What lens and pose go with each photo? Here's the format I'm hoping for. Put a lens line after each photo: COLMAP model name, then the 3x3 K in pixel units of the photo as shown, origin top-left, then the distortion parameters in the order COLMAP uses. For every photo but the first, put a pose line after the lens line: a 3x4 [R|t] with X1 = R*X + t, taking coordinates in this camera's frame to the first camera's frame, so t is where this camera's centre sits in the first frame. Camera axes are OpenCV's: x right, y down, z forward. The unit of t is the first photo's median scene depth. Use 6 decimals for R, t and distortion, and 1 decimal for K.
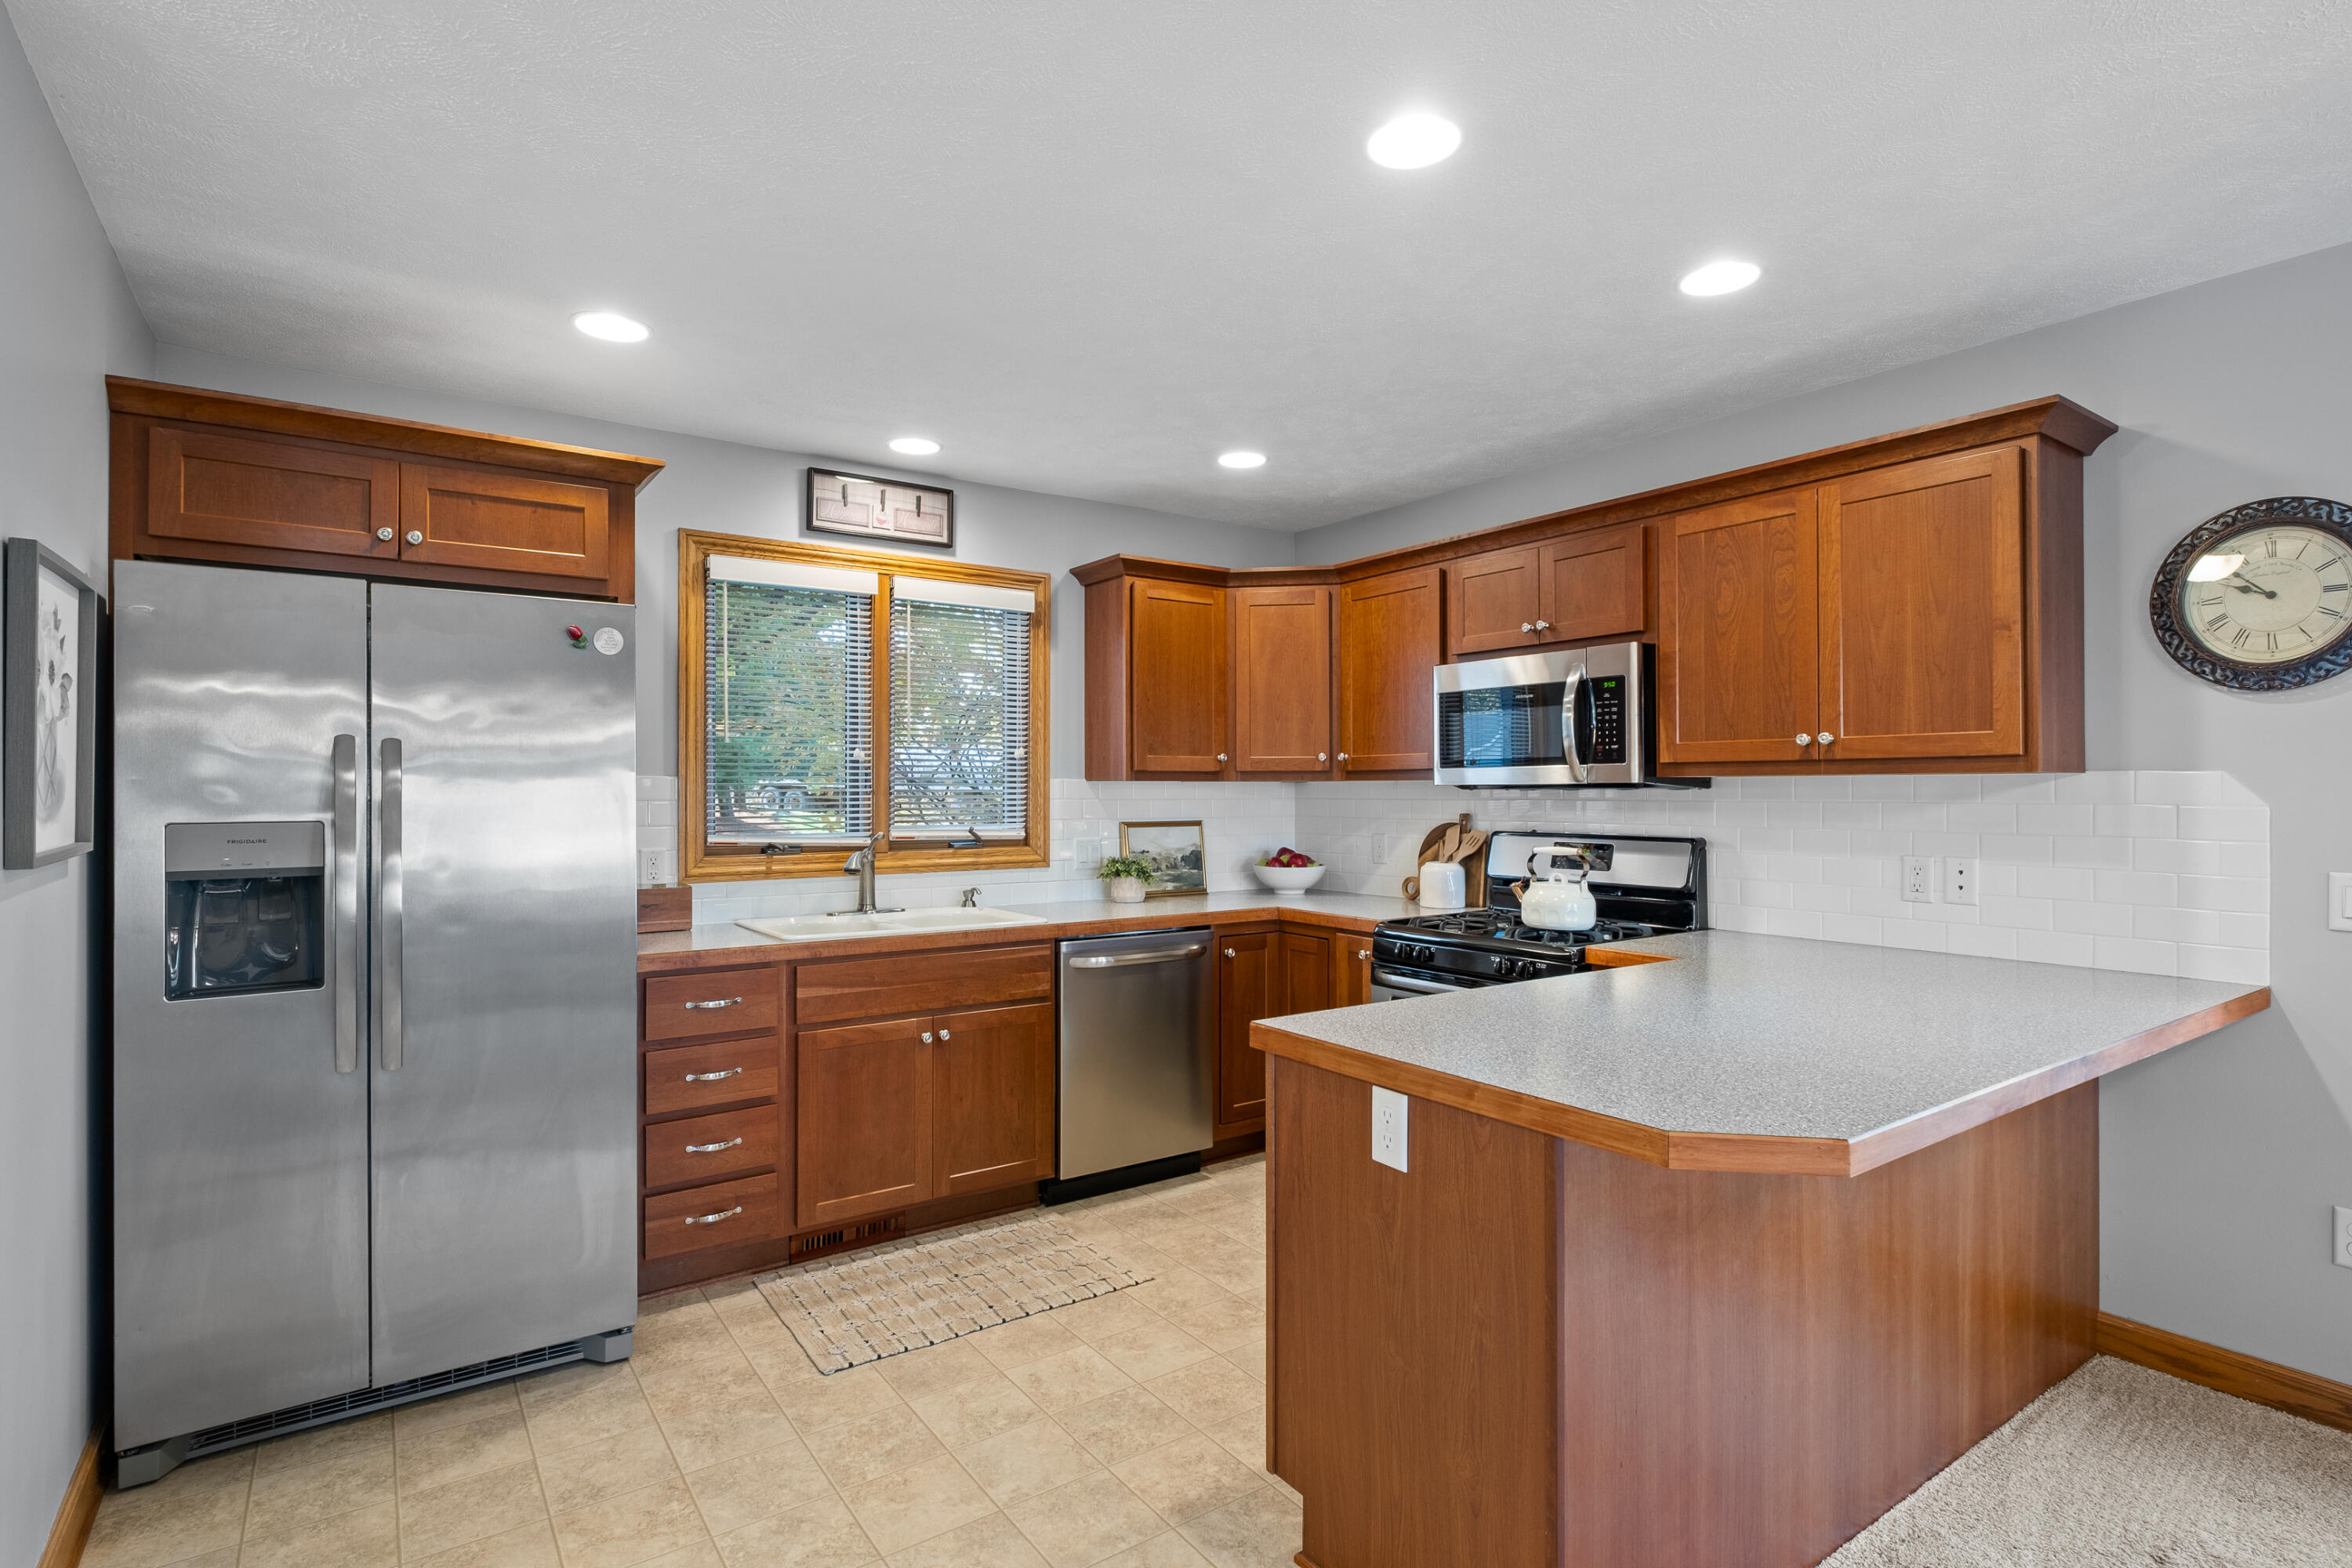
lens RADIAL K [[1156.1, 0, 1178.0], [0, 1156.1, 777.0], [0, 0, 1]] dist [0.000744, 0.000168]
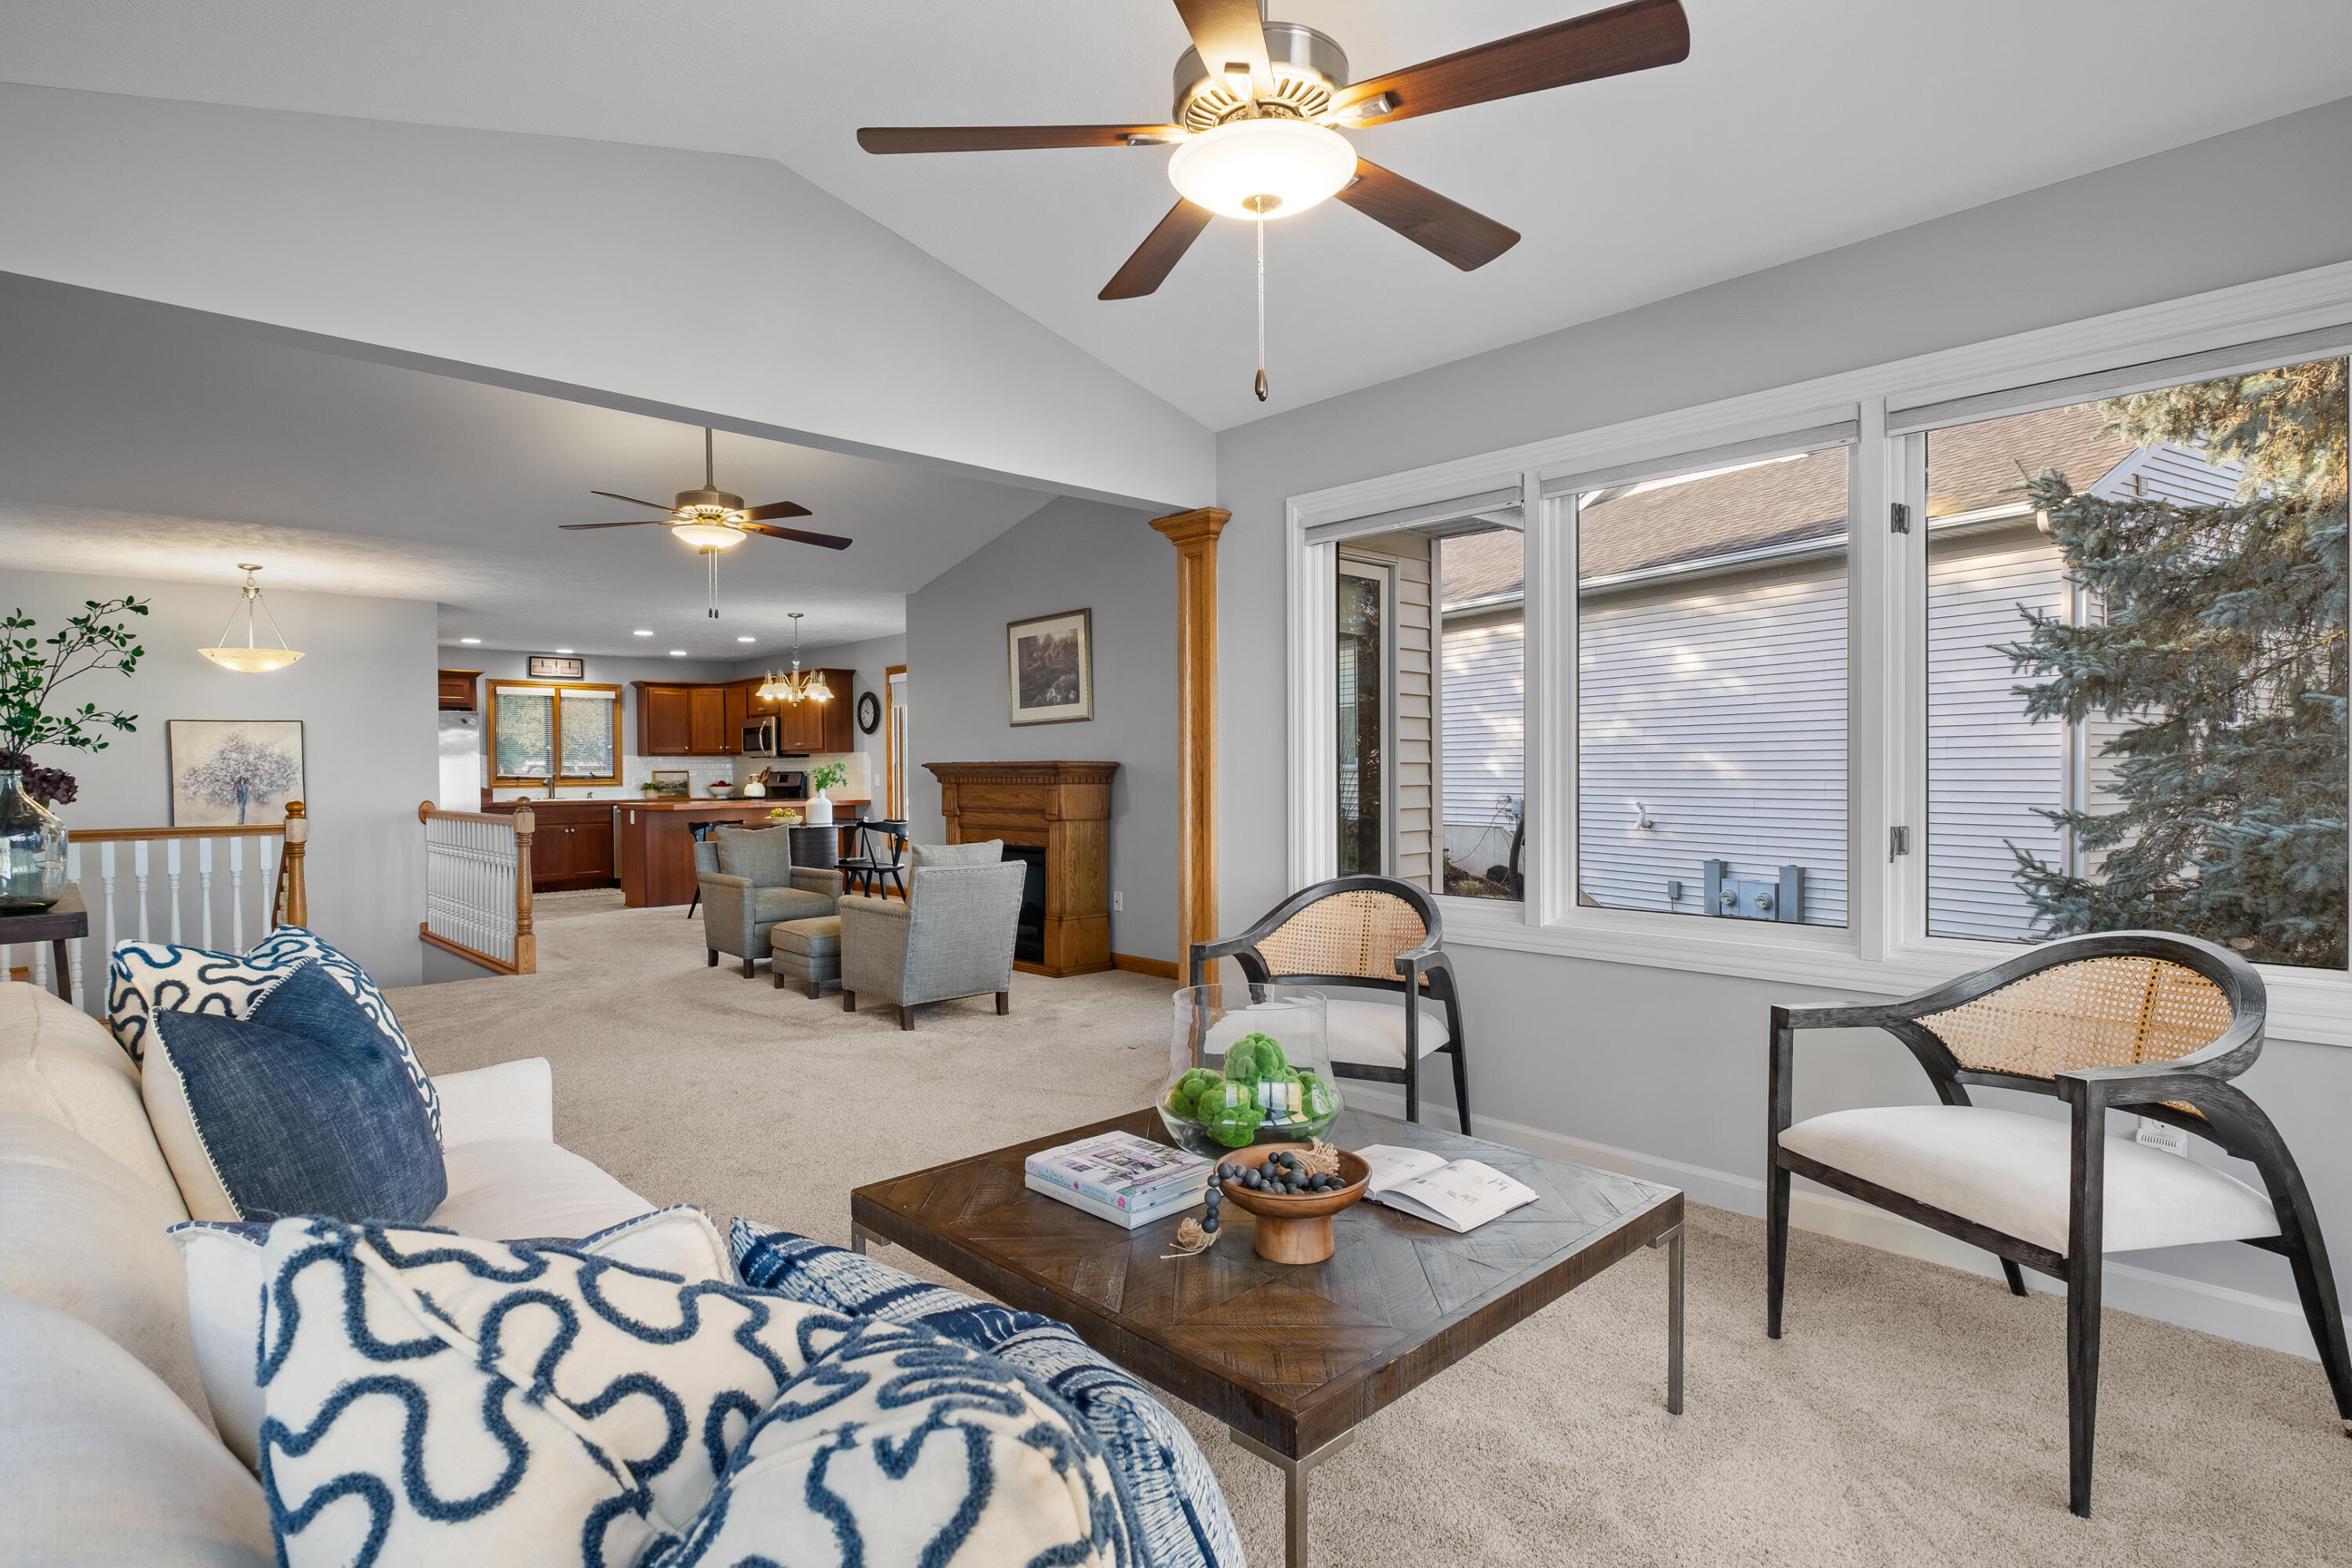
lens RADIAL K [[1203.3, 0, 1183.6], [0, 1203.3, 773.7], [0, 0, 1]] dist [0.001127, -0.001276]
pose [[0.988496, -0.007158, 0.151078, 0.893167], [0.004552, 0.999835, 0.017583, 0.000070], [-0.151179, -0.016693, 0.988365, -2.379479]]
